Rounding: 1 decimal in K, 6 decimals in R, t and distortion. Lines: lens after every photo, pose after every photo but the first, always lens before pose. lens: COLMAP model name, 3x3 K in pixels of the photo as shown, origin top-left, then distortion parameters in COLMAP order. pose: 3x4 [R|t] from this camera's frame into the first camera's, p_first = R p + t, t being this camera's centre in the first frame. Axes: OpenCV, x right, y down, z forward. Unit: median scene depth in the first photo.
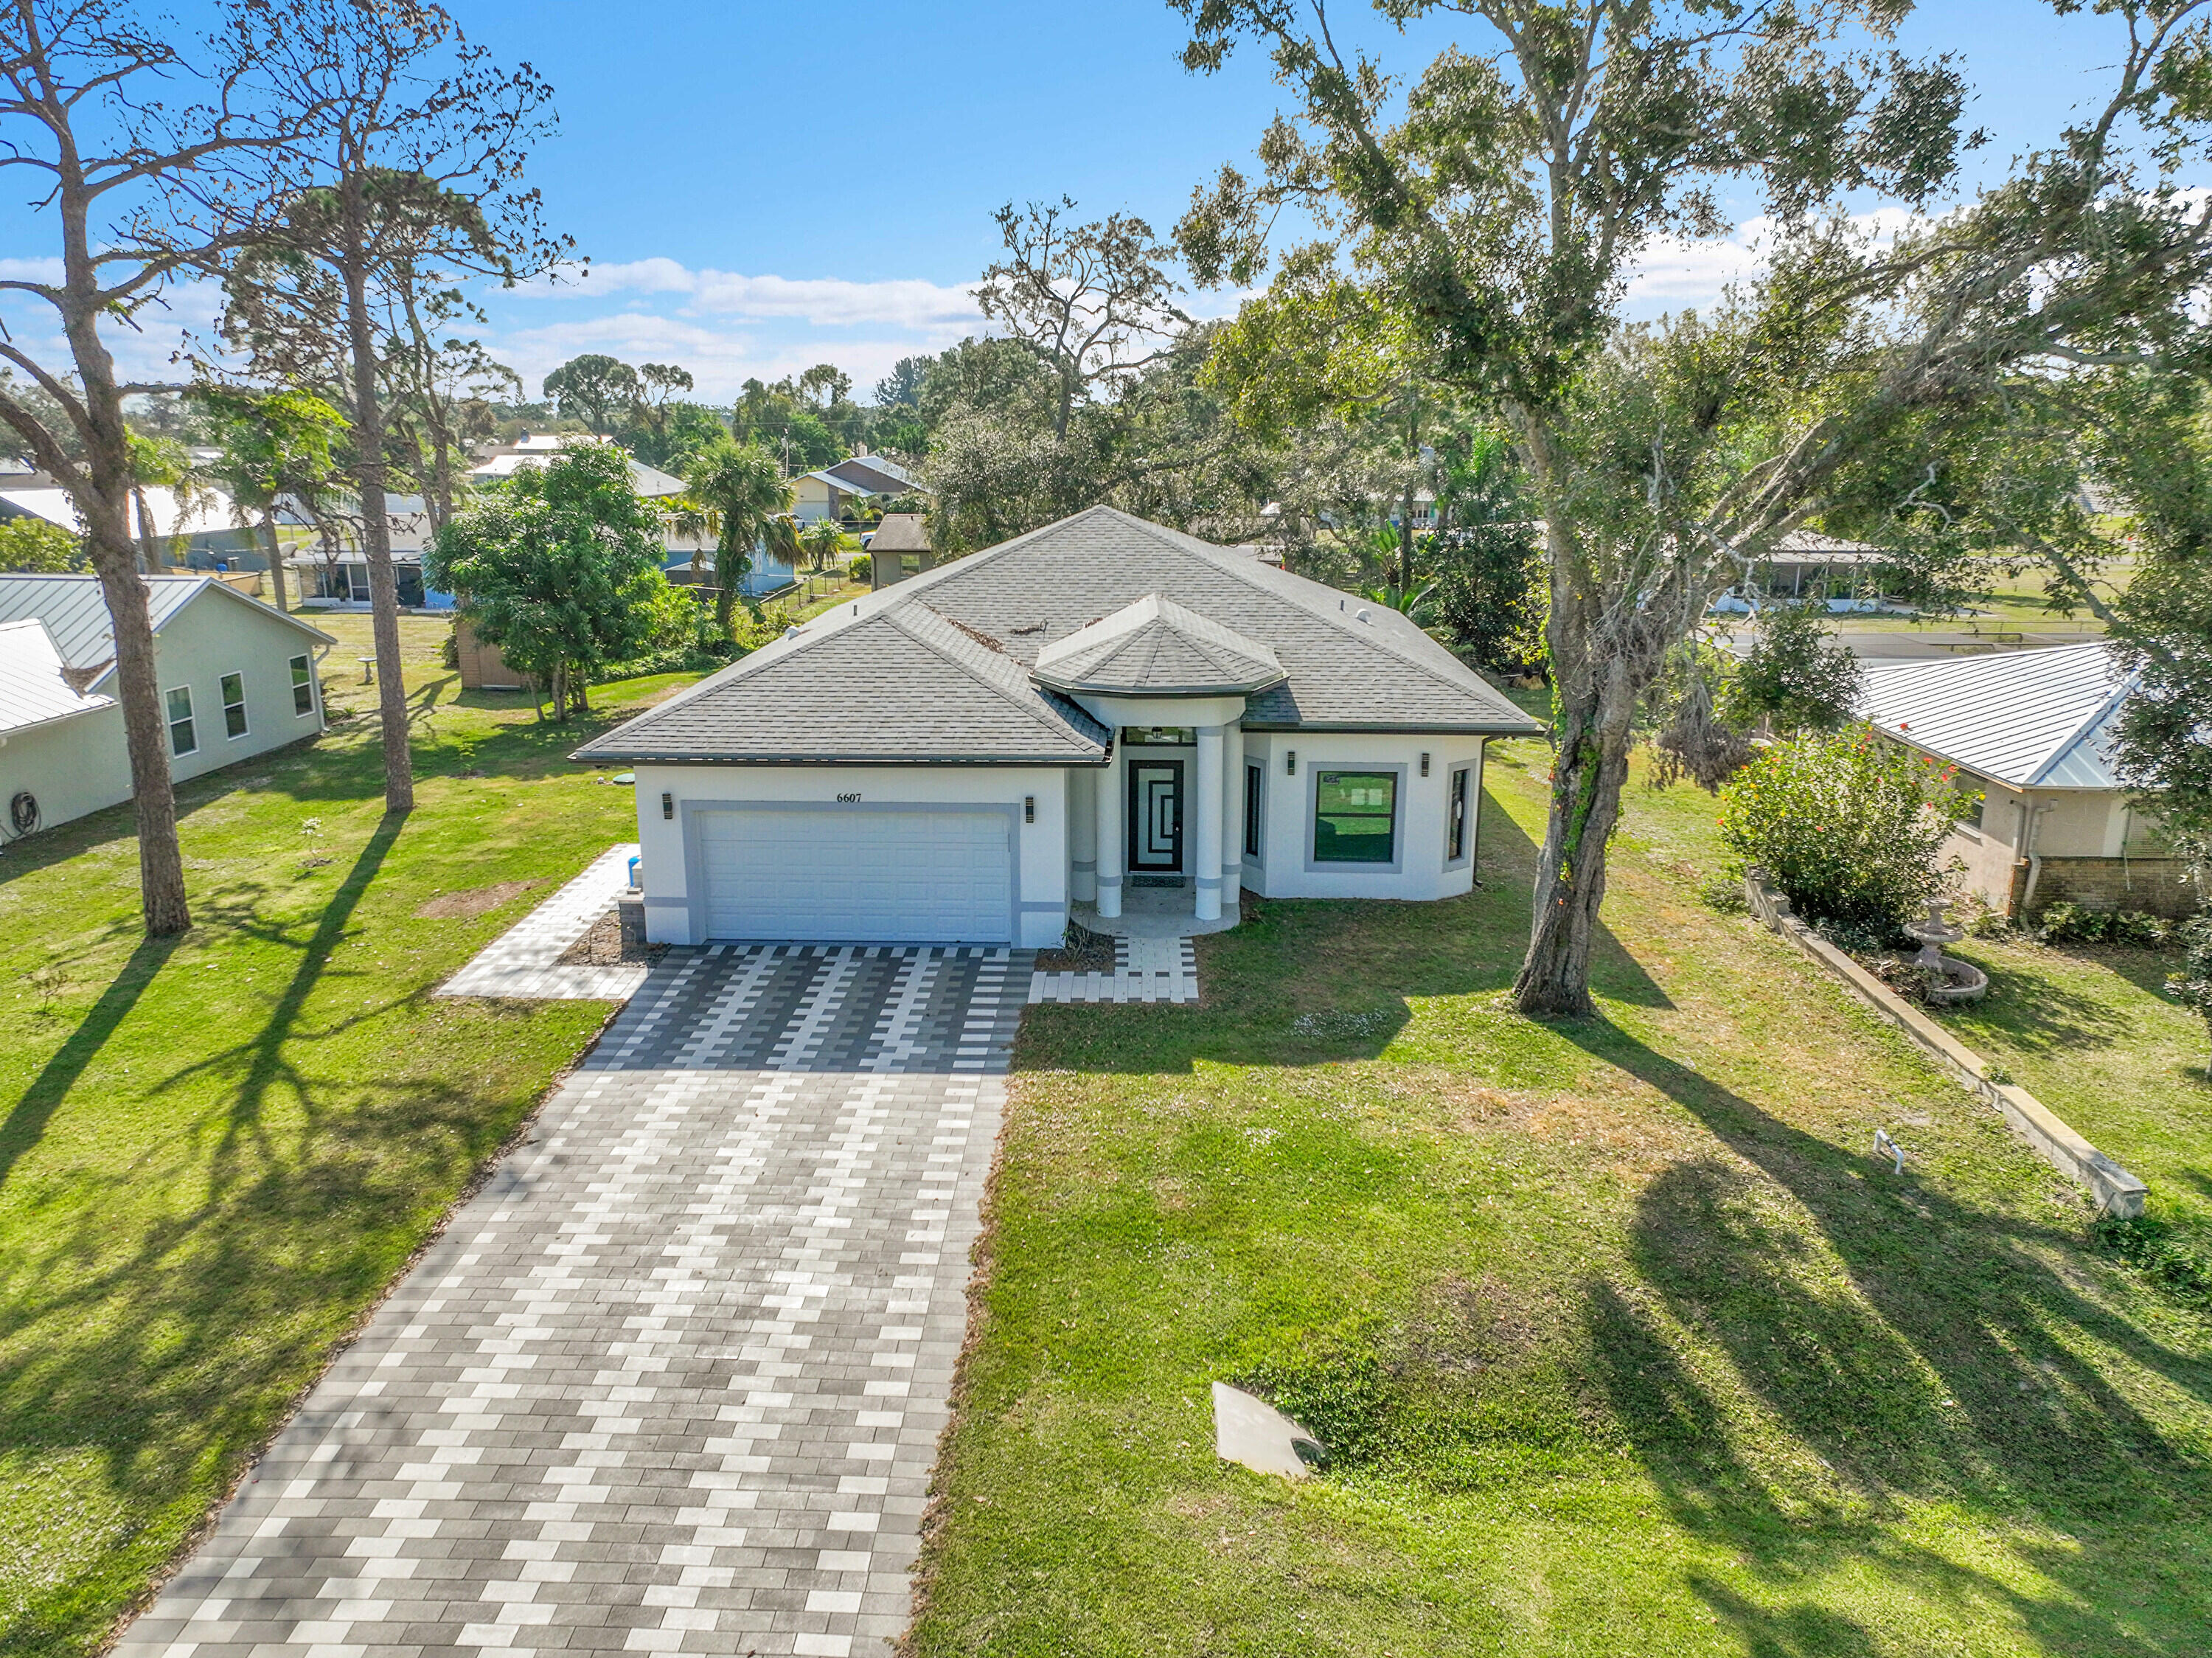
lens RADIAL K [[1548.5, 0, 1097.8], [0, 1548.5, 823.6], [0, 0, 1]] dist [-0.000906, 0.014992]
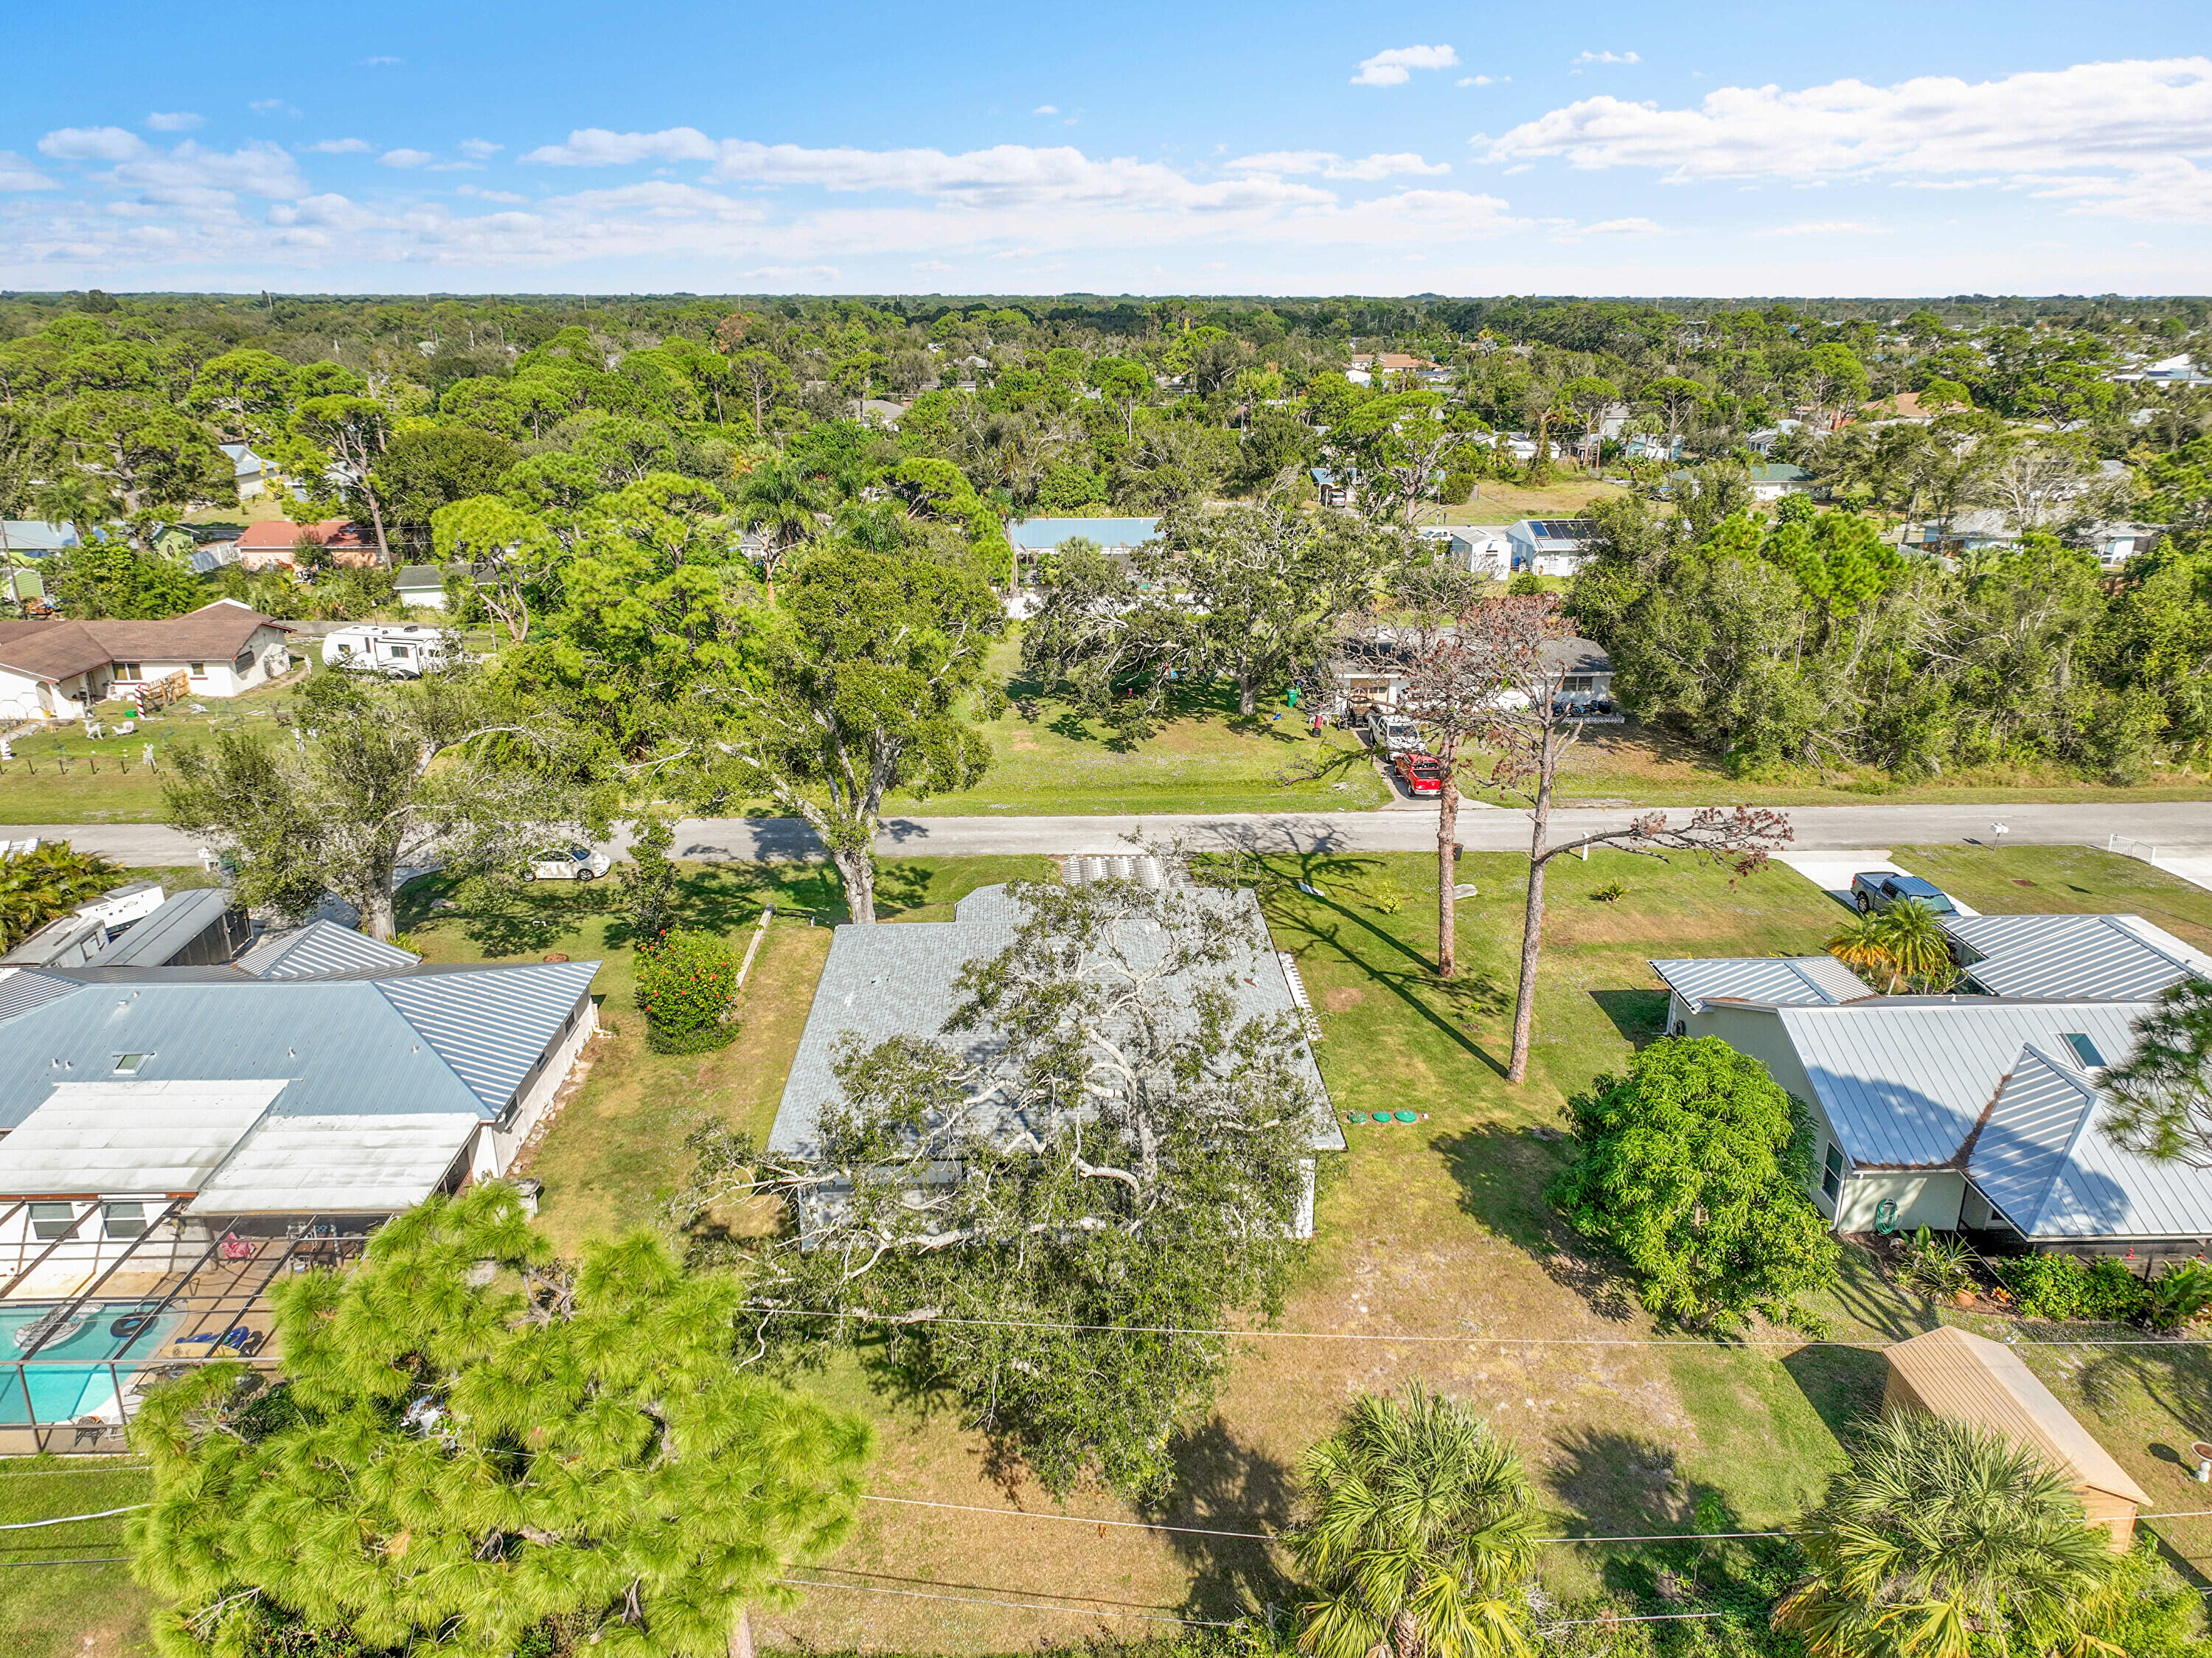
lens RADIAL K [[1548.5, 0, 1103.4], [0, 1548.5, 812.8], [0, 0, 1]] dist [-0.000906, 0.014992]
pose [[-0.996943, 0.025629, -0.073809, 0.086770], [-0.018670, 0.839159, 0.543565, -1.600711], [0.075868, 0.543282, -0.836115, 3.211238]]
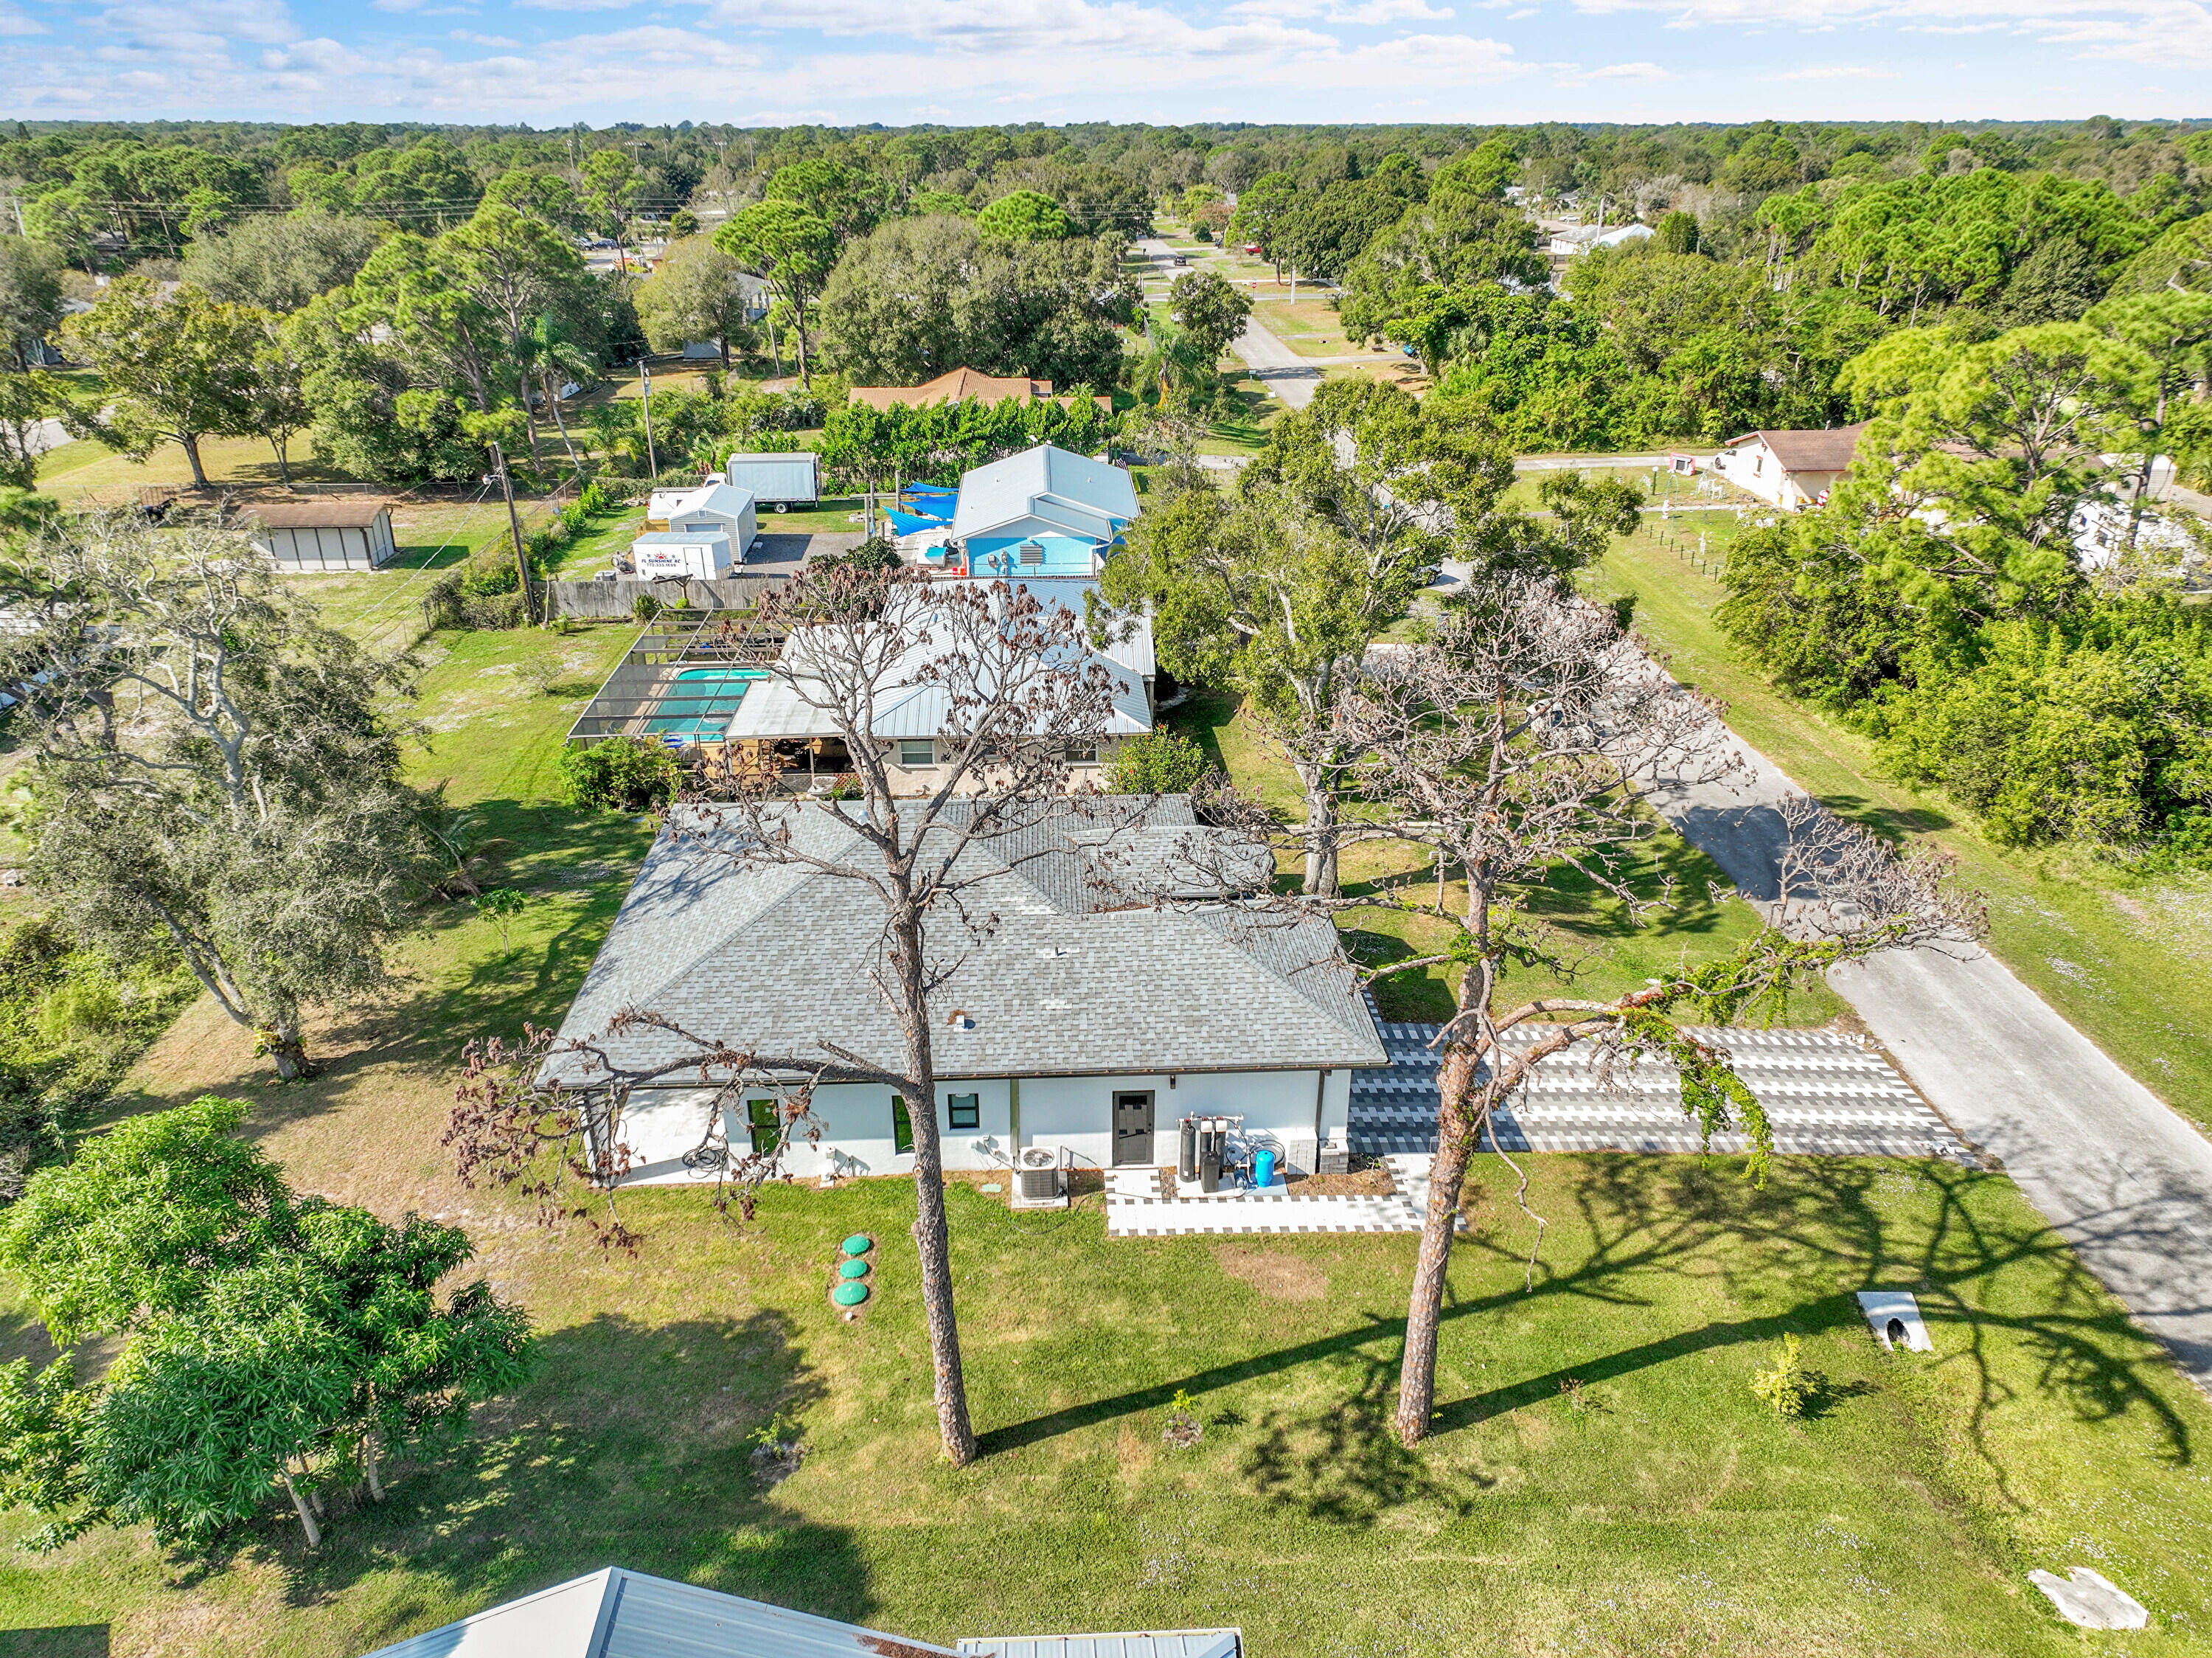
lens RADIAL K [[1548.5, 0, 1106.7], [0, 1548.5, 819.8], [0, 0, 1]] dist [-0.000906, 0.014992]
pose [[-0.090532, -0.404792, 0.909916, -1.662917], [0.251595, 0.874735, 0.414173, -0.980270], [-0.963589, 0.266426, 0.022652, 1.251329]]
